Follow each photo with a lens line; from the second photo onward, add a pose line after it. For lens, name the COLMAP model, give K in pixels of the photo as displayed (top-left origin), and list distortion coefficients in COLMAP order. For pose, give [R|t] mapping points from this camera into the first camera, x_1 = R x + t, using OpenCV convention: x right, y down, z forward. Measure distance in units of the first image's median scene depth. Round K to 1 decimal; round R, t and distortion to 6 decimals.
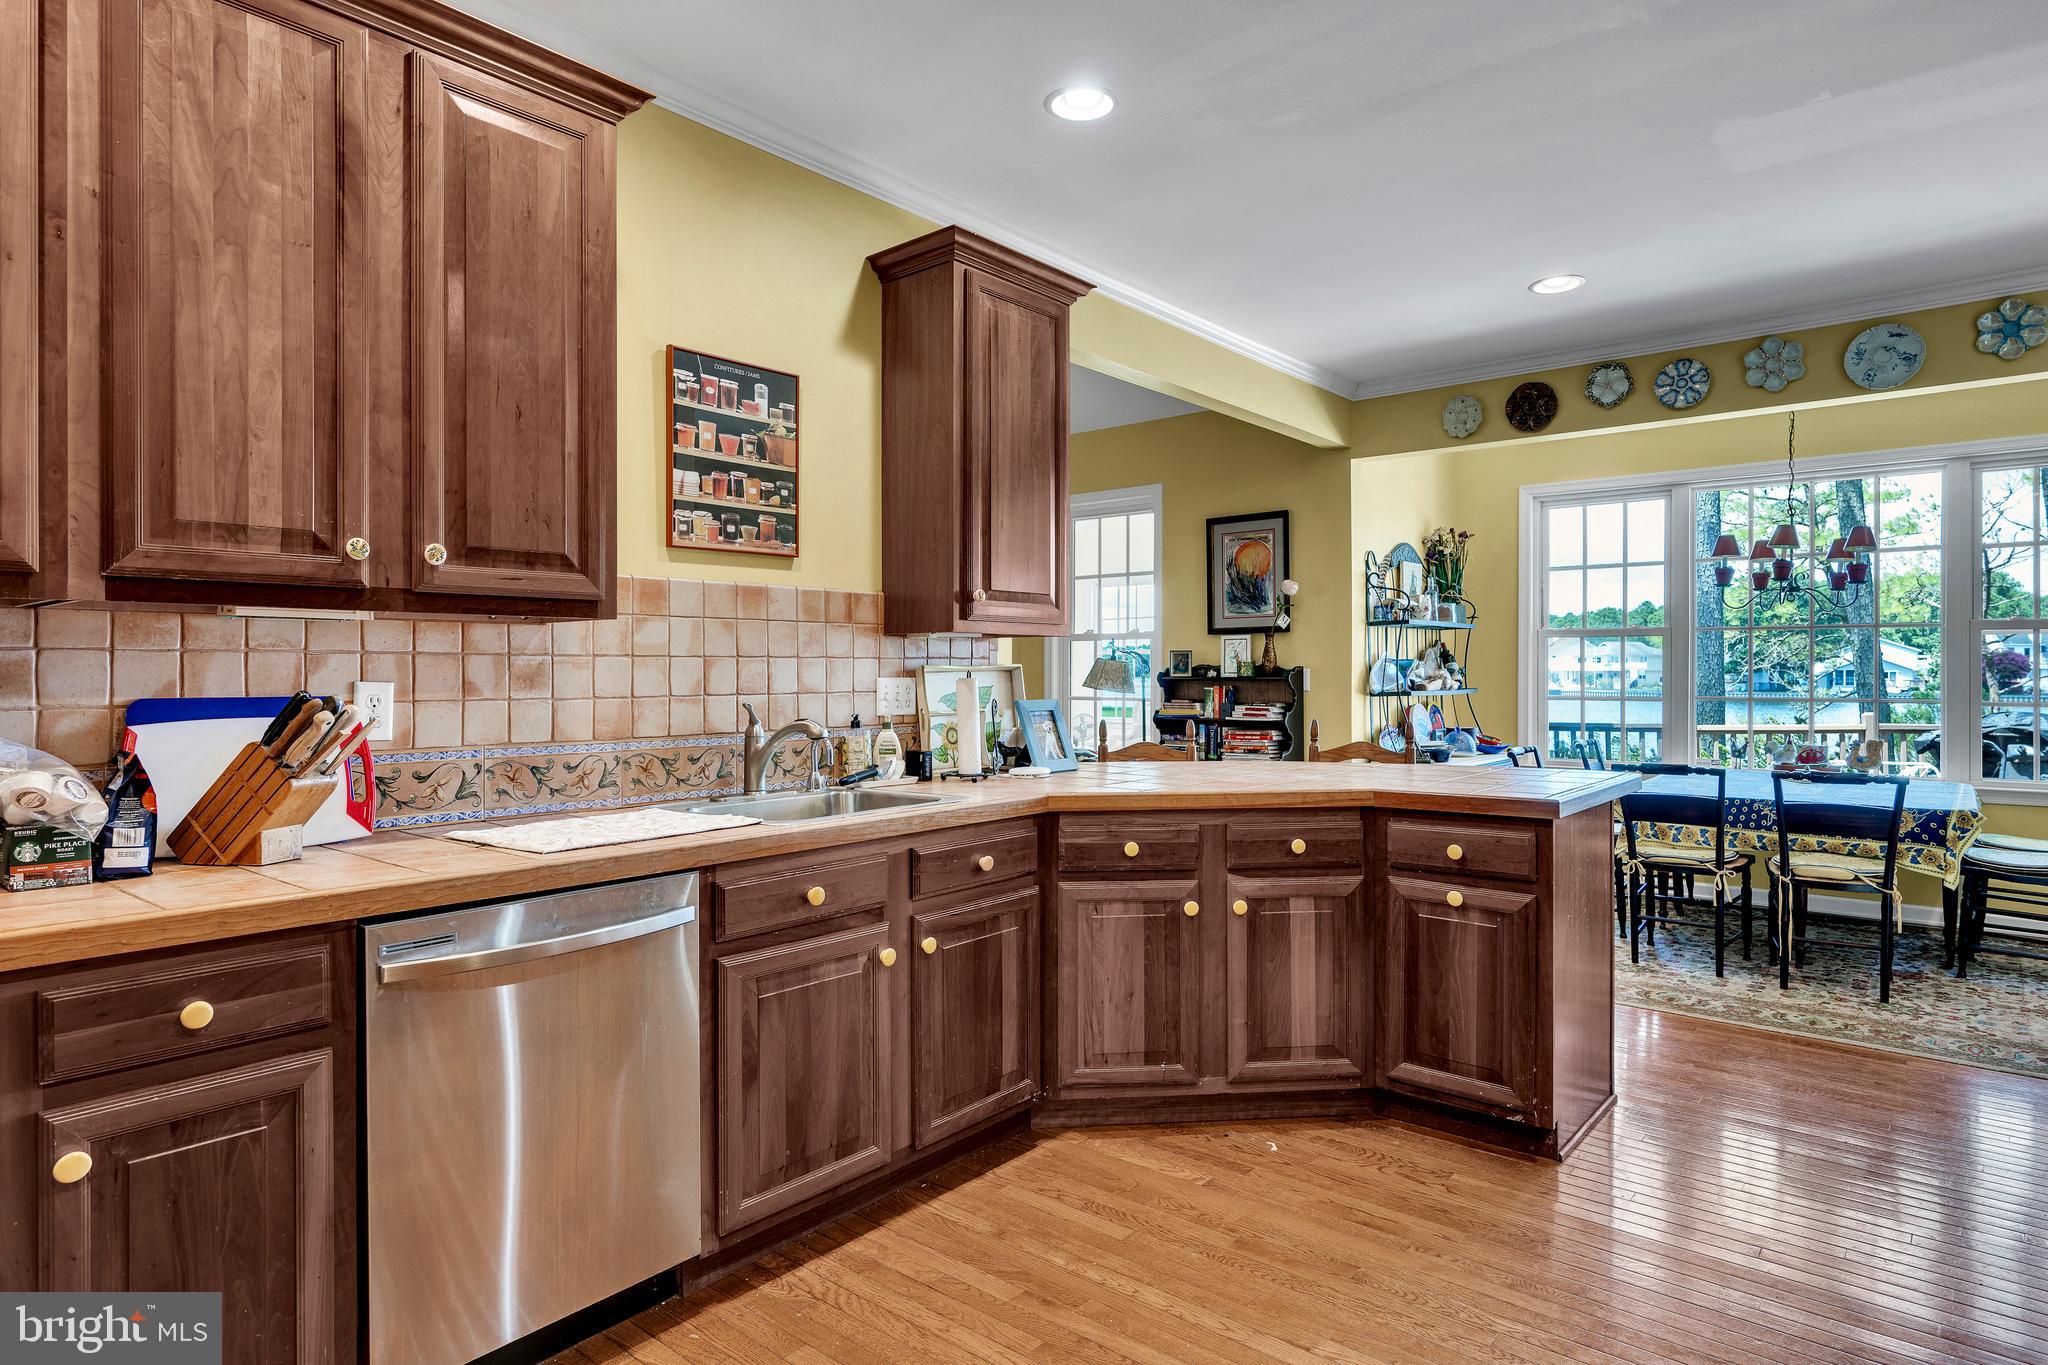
lens RADIAL K [[1133.6, 0, 1024.0], [0, 1133.6, 682.5], [0, 0, 1]] dist [-0.002593, -0.000459]
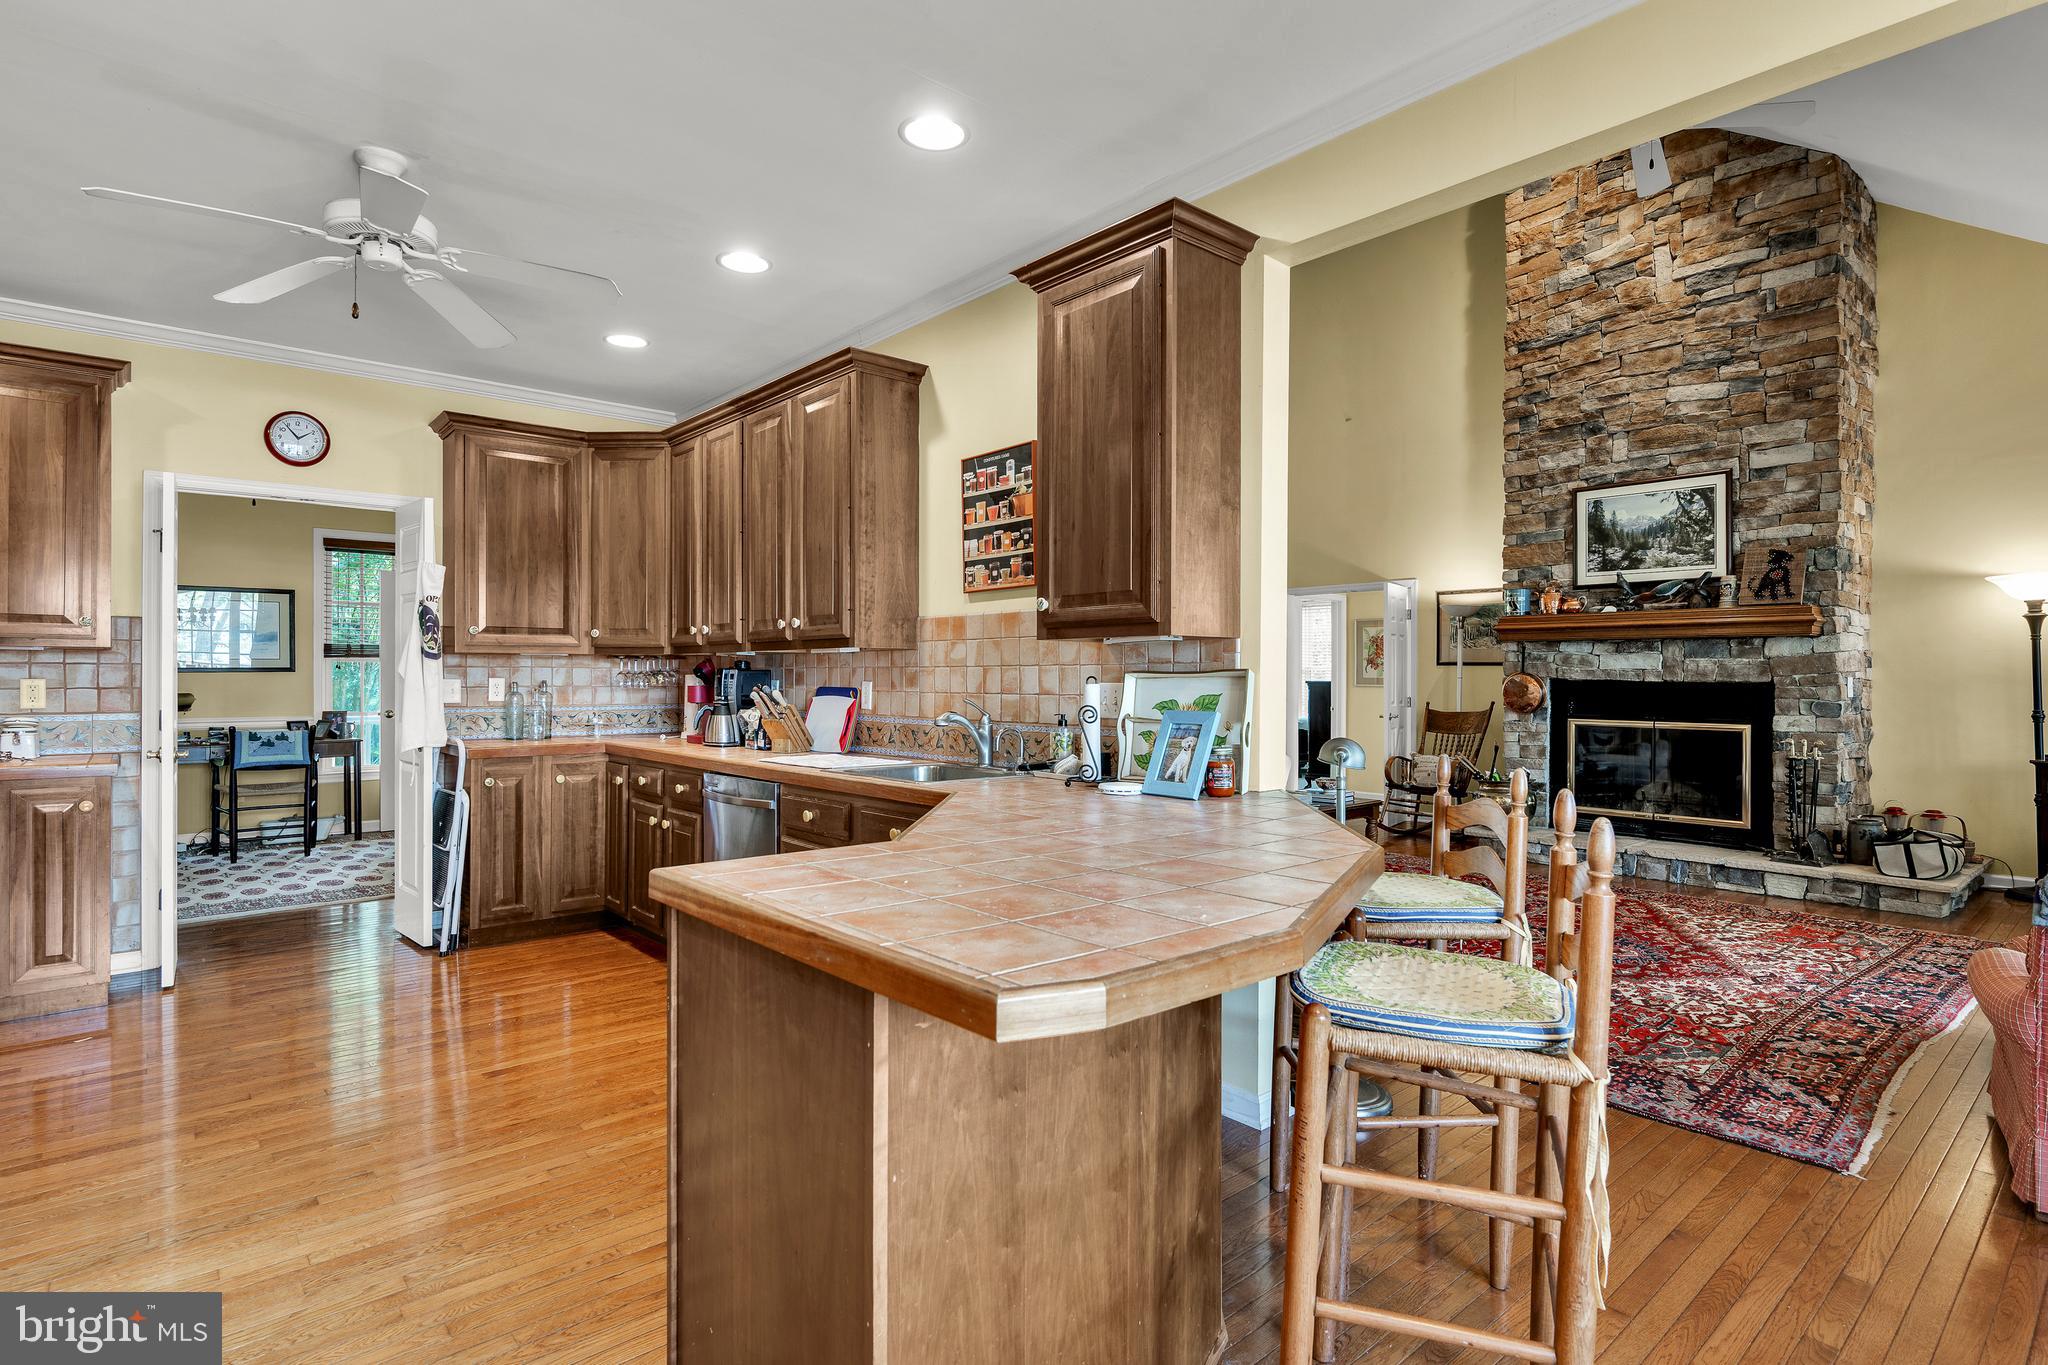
lens RADIAL K [[1013.6, 0, 1016.5], [0, 1013.6, 672.7], [0, 0, 1]] dist [0.001762, 0.000504]
pose [[-0.158838, -0.002928, -0.987300, 0.934644], [-0.013794, 0.999905, -0.000747, -0.013791], [0.987208, 0.013500, -0.158863, 1.197927]]
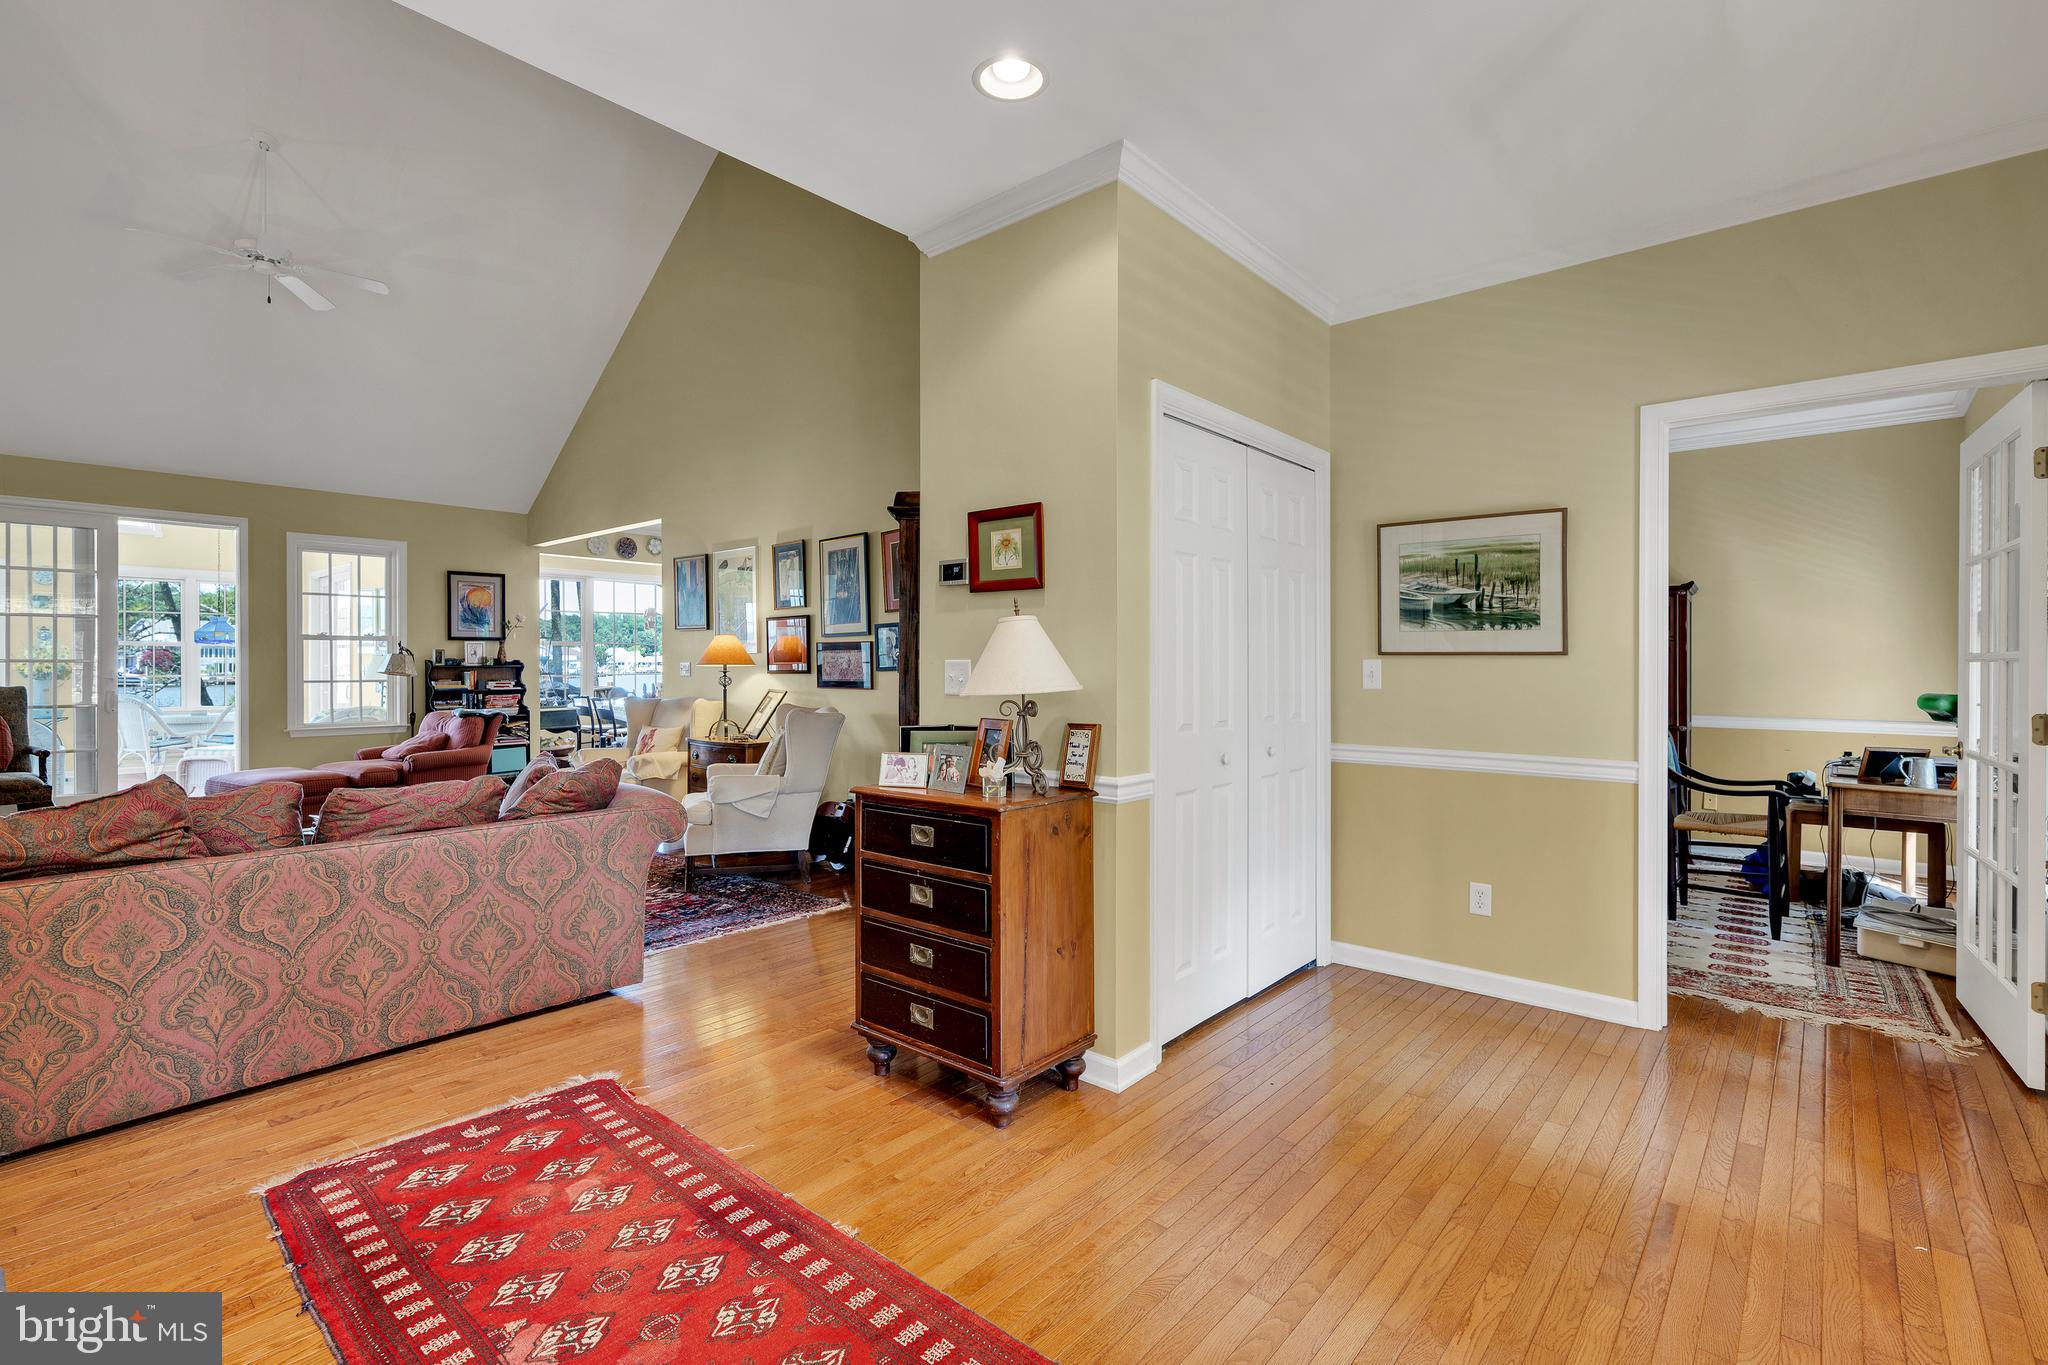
lens RADIAL K [[933.3, 0, 1025.6], [0, 933.3, 667.2], [0, 0, 1]] dist [0.000758, -0.000318]
pose [[0.011980, -0.005797, 0.999911, -2.559259], [0.011021, 0.999923, 0.005665, -0.001946], [-0.999868, 0.010952, 0.012043, 0.292010]]
